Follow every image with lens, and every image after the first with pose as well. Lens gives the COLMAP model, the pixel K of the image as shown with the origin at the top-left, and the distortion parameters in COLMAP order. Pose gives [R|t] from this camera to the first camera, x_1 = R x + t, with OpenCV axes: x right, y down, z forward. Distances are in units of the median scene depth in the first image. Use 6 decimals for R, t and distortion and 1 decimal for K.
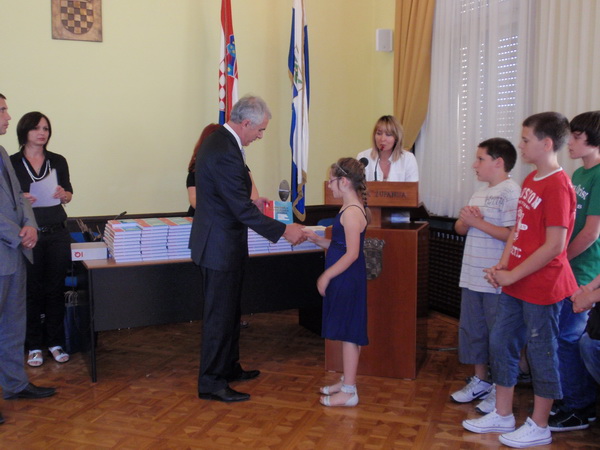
lens RADIAL K [[656.2, 0, 300.0], [0, 656.2, 225.0], [0, 0, 1]] dist [-0.018472, 0.022527]
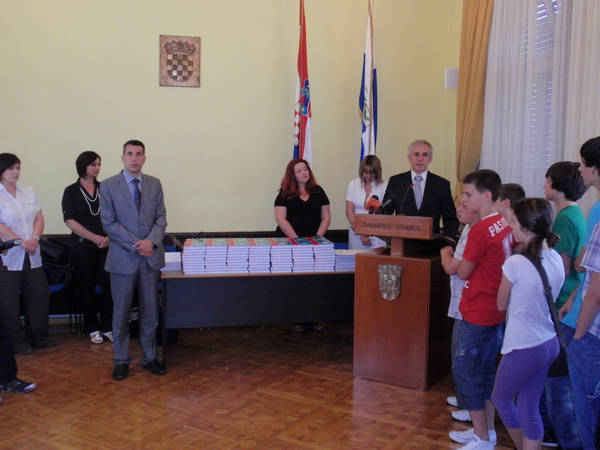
lens RADIAL K [[656.2, 0, 300.0], [0, 656.2, 225.0], [0, 0, 1]] dist [-0.018472, 0.022527]
pose [[0.973128, 0.034848, -0.227612, 0.172651], [-0.038018, 0.999231, -0.009558, -0.026202], [0.227104, 0.017954, 0.973705, -0.131295]]
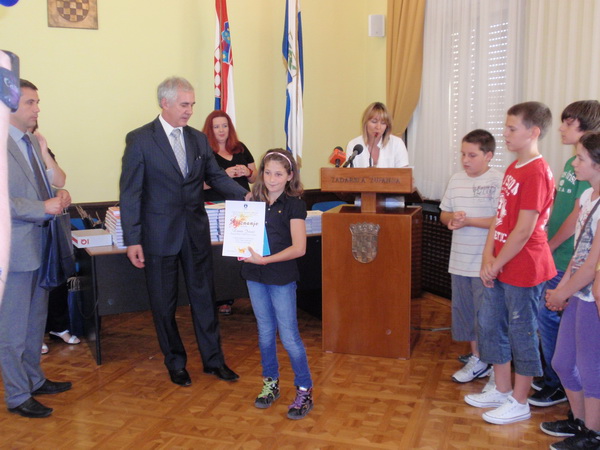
lens RADIAL K [[656.2, 0, 300.0], [0, 656.2, 225.0], [0, 0, 1]] dist [-0.018472, 0.022527]
pose [[0.999859, -0.008469, 0.014473, -0.008938], [0.008037, 0.999528, 0.029665, -0.006643], [-0.014718, -0.029545, 0.999455, -0.023123]]
